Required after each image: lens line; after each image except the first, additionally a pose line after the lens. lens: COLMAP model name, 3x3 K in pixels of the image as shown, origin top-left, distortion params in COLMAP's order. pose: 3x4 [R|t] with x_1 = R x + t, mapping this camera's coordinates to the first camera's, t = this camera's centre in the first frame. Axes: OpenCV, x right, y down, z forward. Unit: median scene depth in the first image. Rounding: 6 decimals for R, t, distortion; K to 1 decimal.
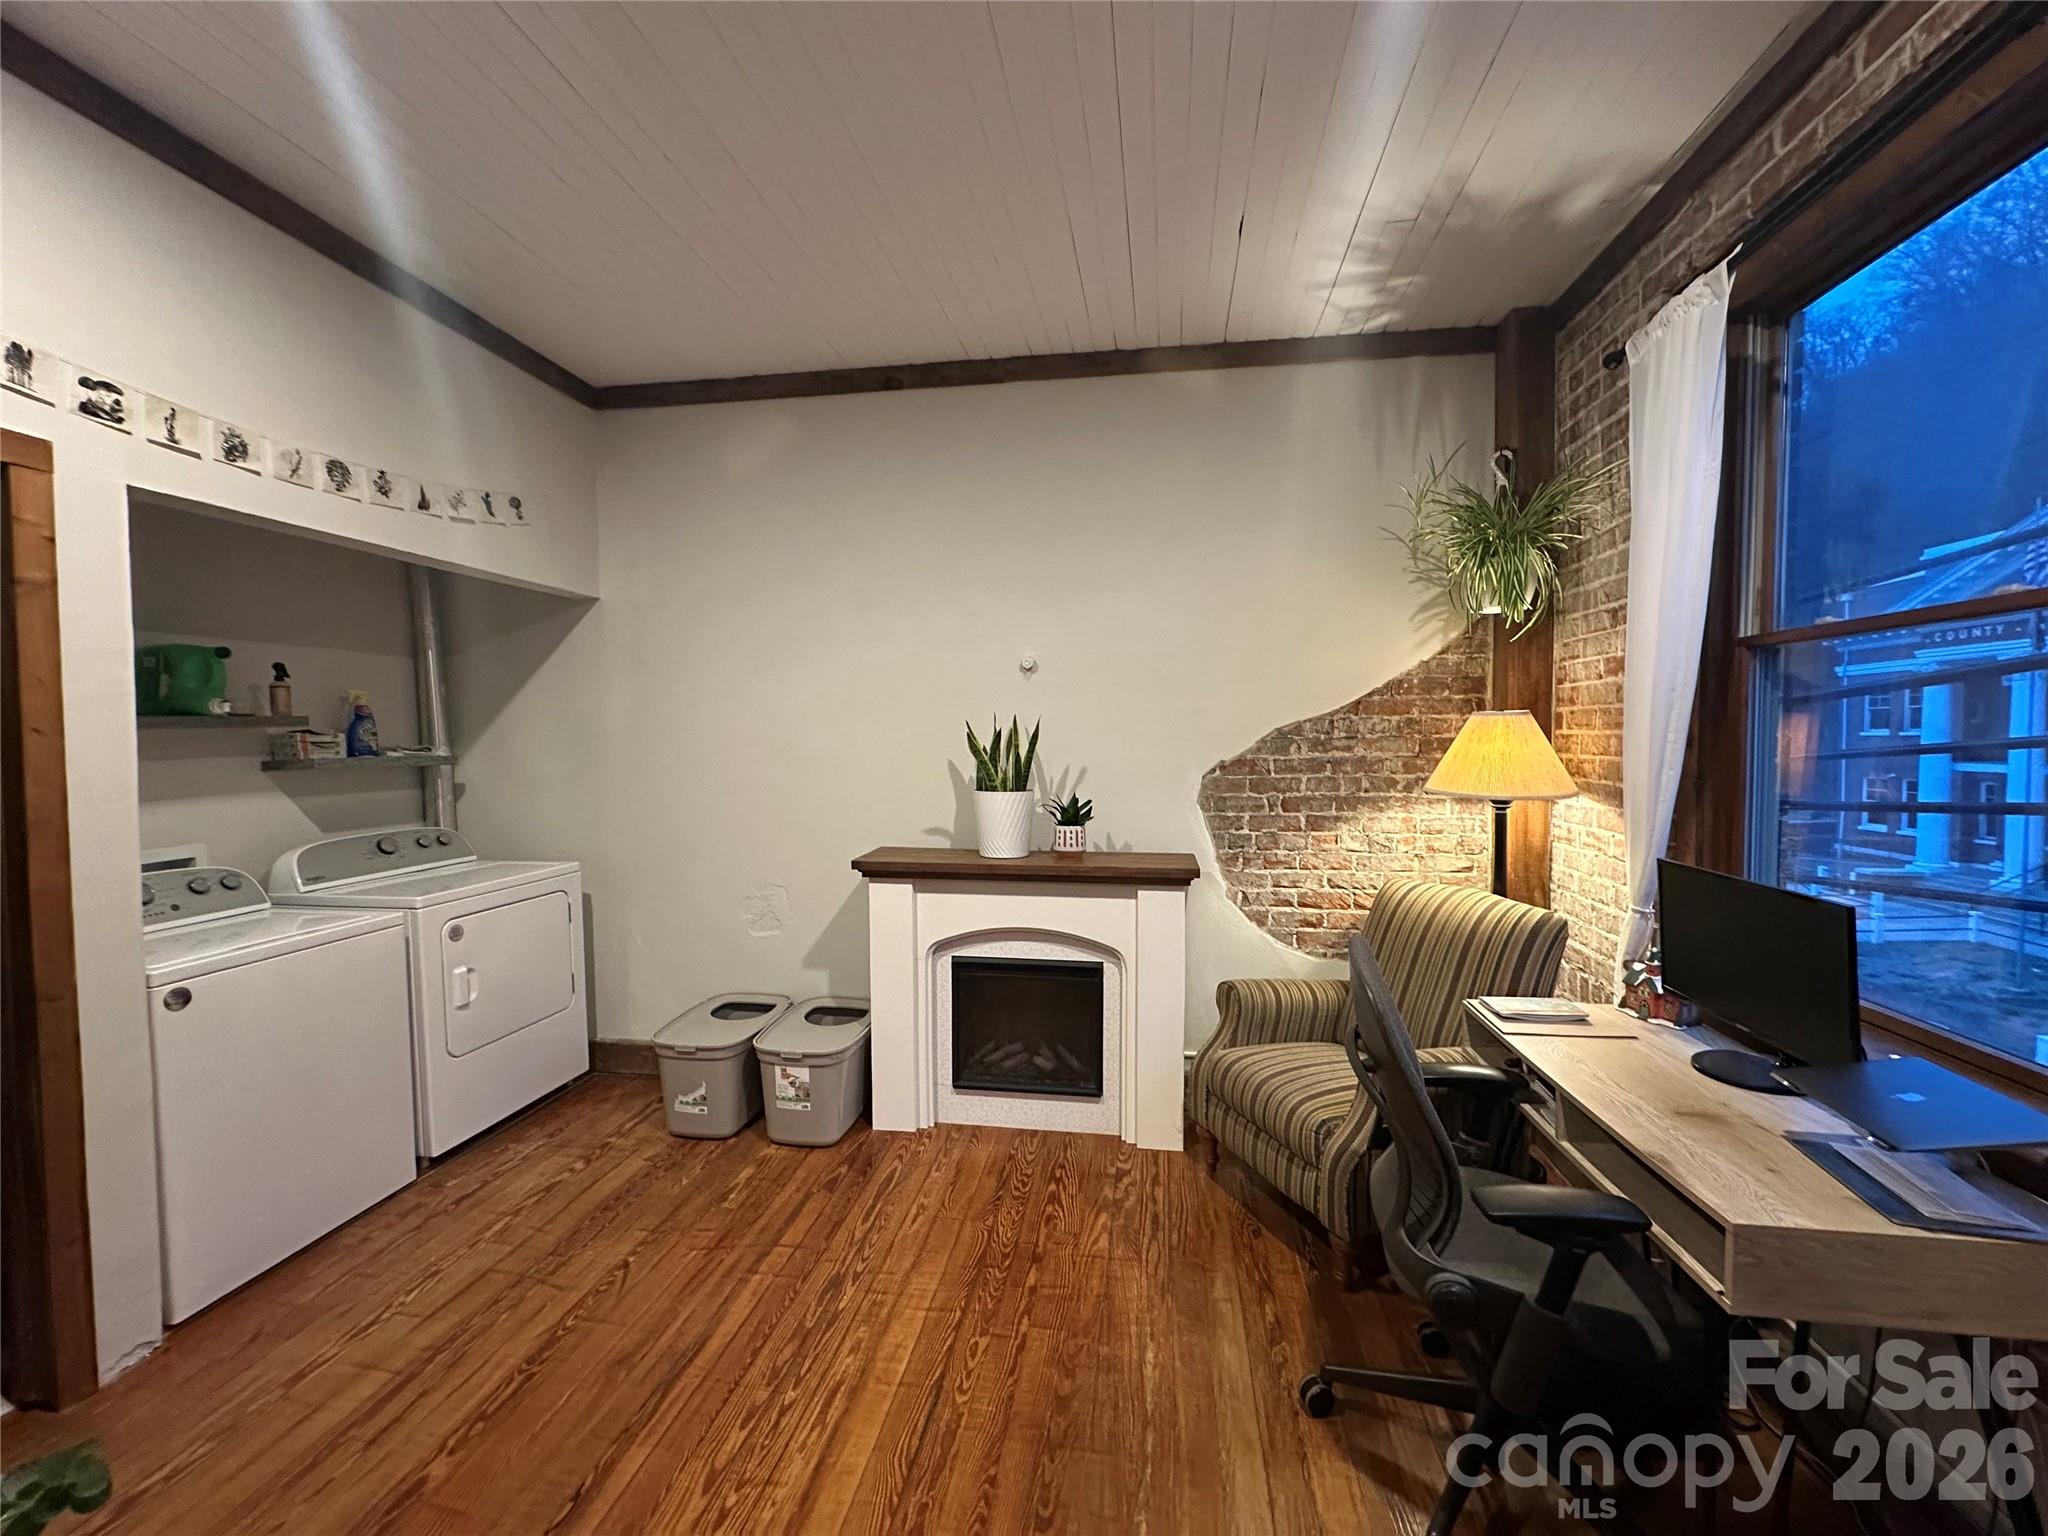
lens RADIAL K [[807.6, 0, 1033.4], [0, 807.6, 761.9], [0, 0, 1]] dist [0.000850, 0.000244]
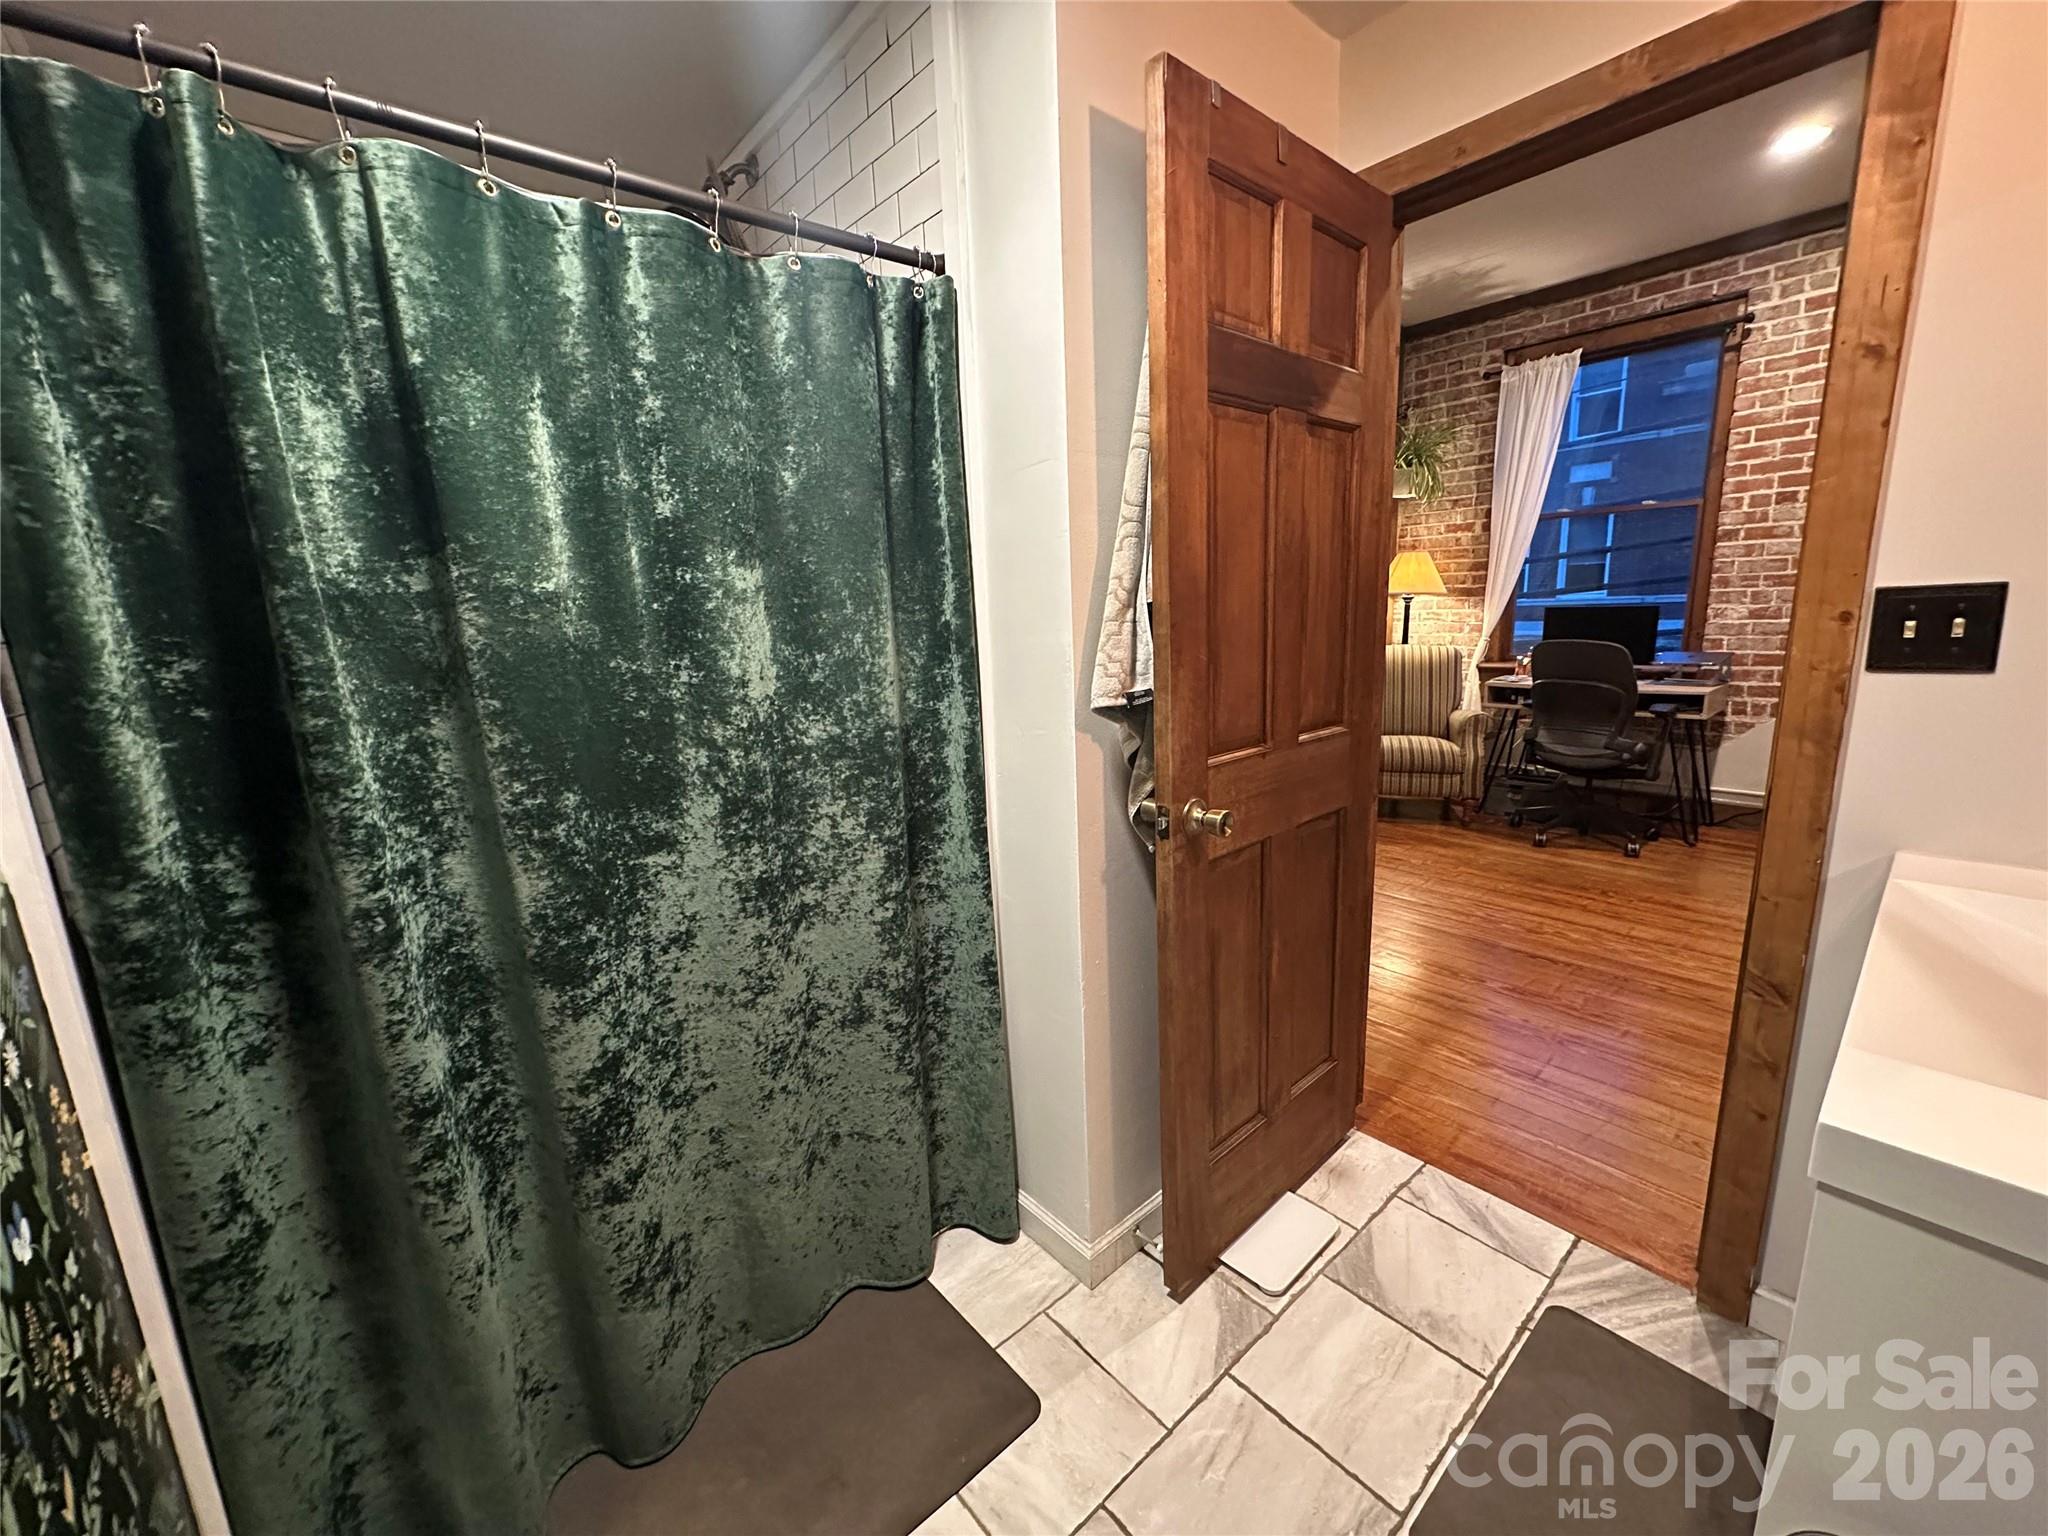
lens RADIAL K [[807.6, 0, 1046.1], [0, 807.6, 759.1], [0, 0, 1]] dist [0.000850, 0.000244]
pose [[0.637879, -0.165727, 0.752093, -1.336608], [0.060879, 0.984367, 0.165276, 0.050120], [-0.767726, -0.059639, 0.637997, 0.367888]]
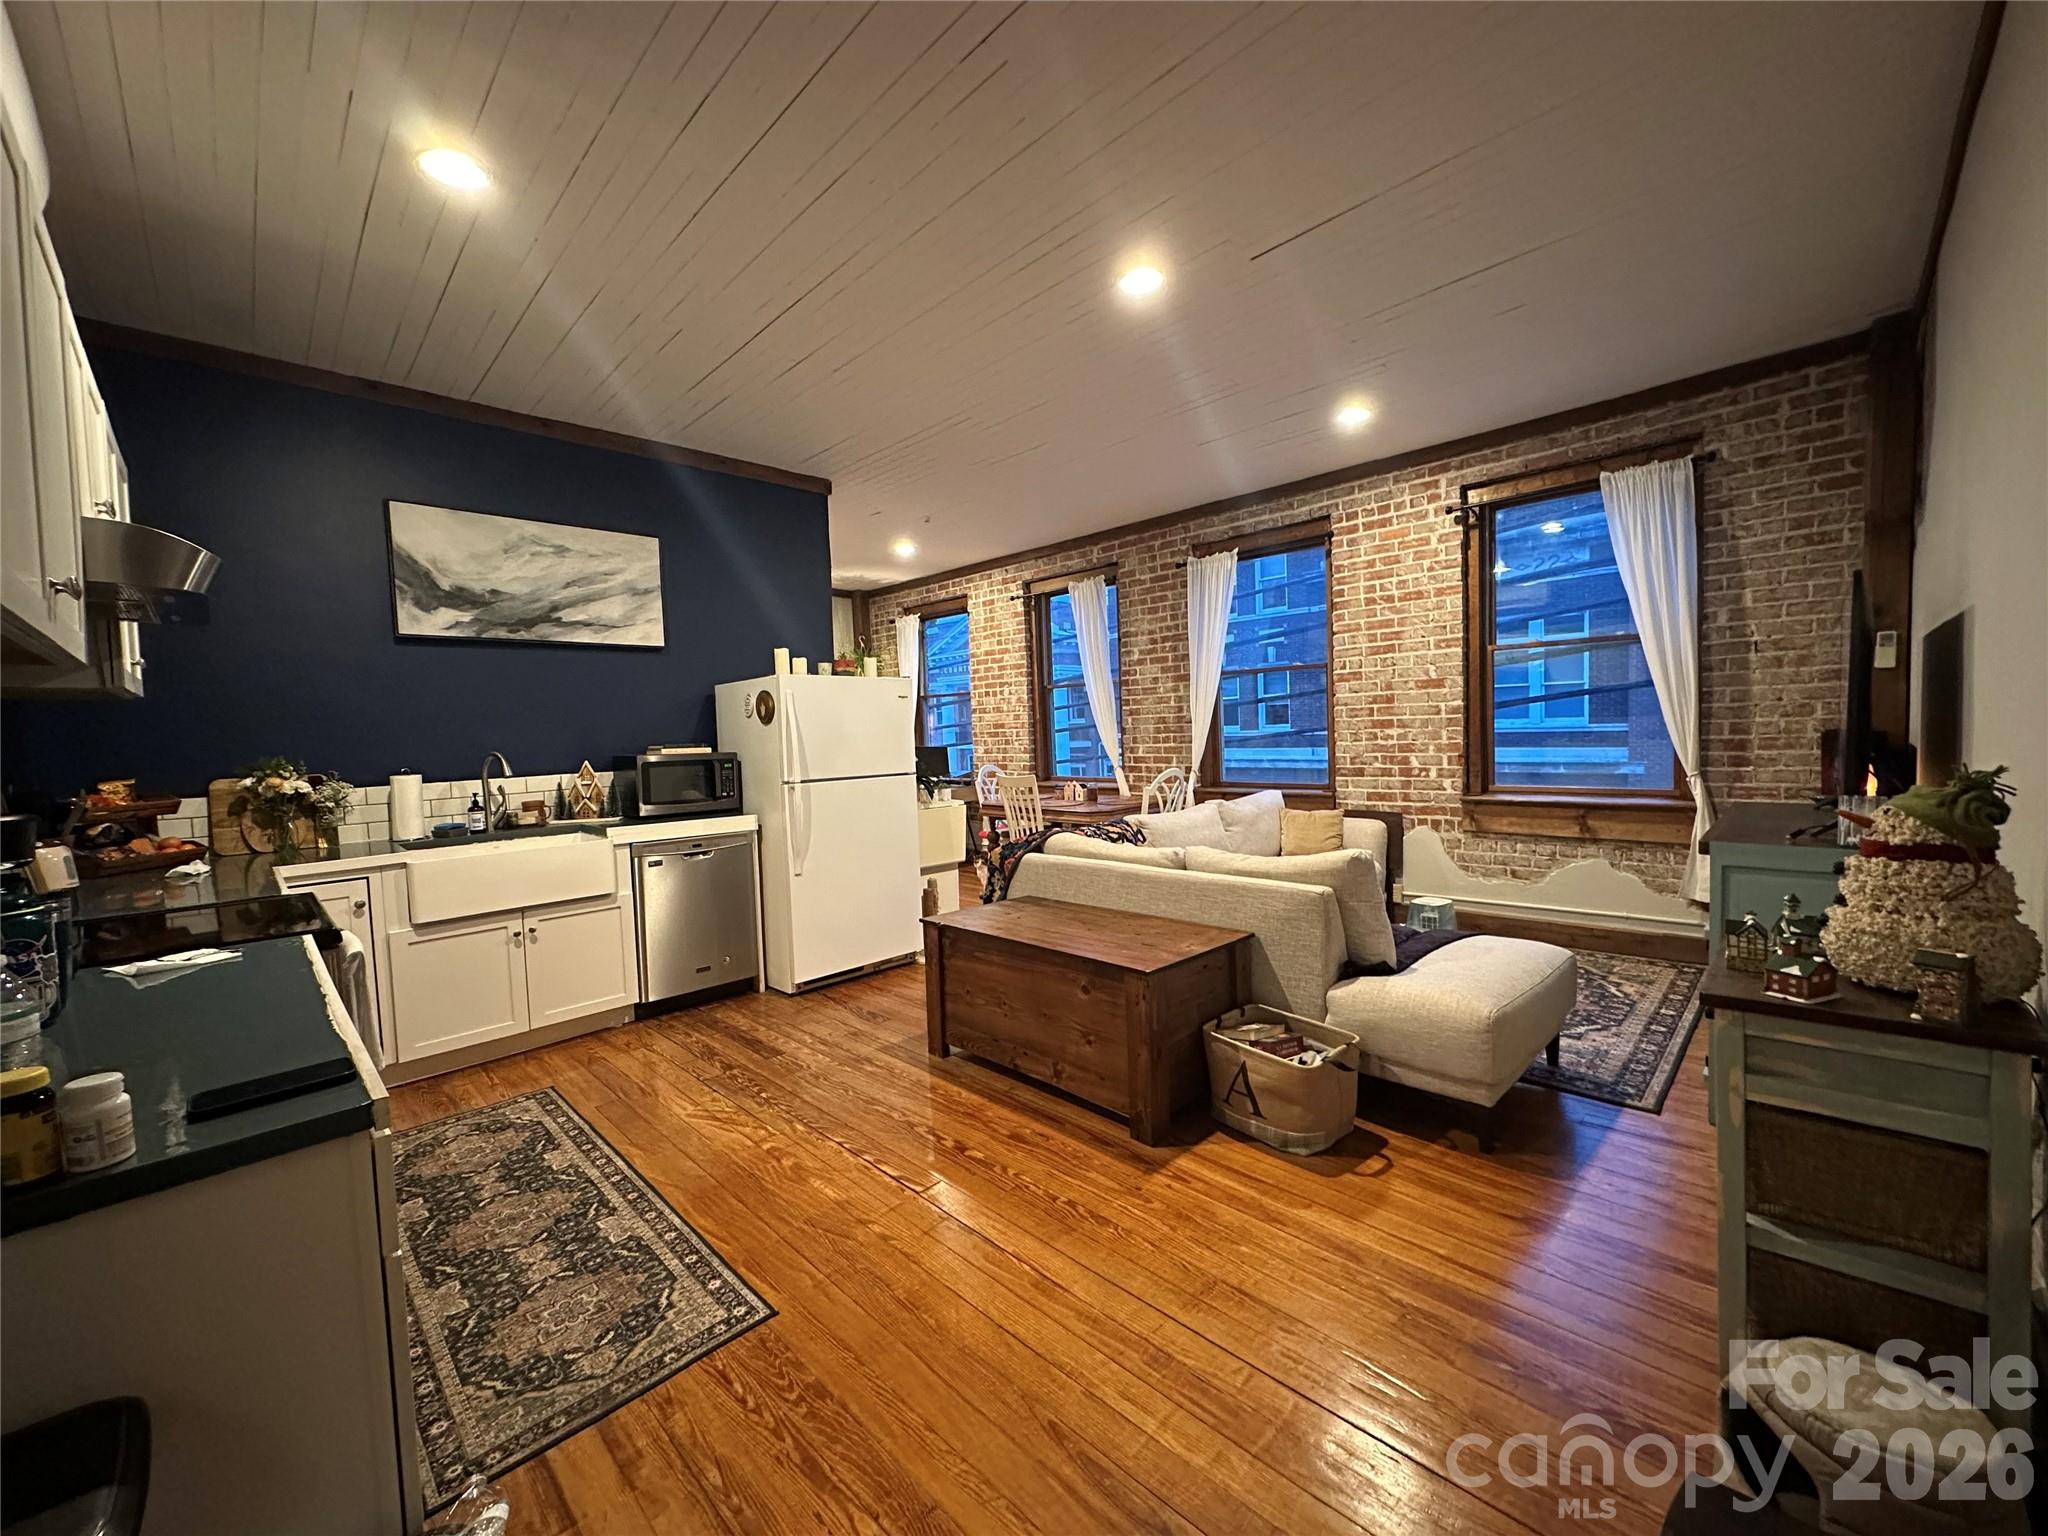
lens RADIAL K [[807.6, 0, 1004.3], [0, 807.6, 775.4], [0, 0, 1]] dist [0.000850, 0.000244]
pose [[0.604115, -0.062533, 0.794440, -1.562447], [0.062735, 0.997554, 0.030815, 0.107561], [-0.794424, 0.031223, 0.606560, -1.312522]]
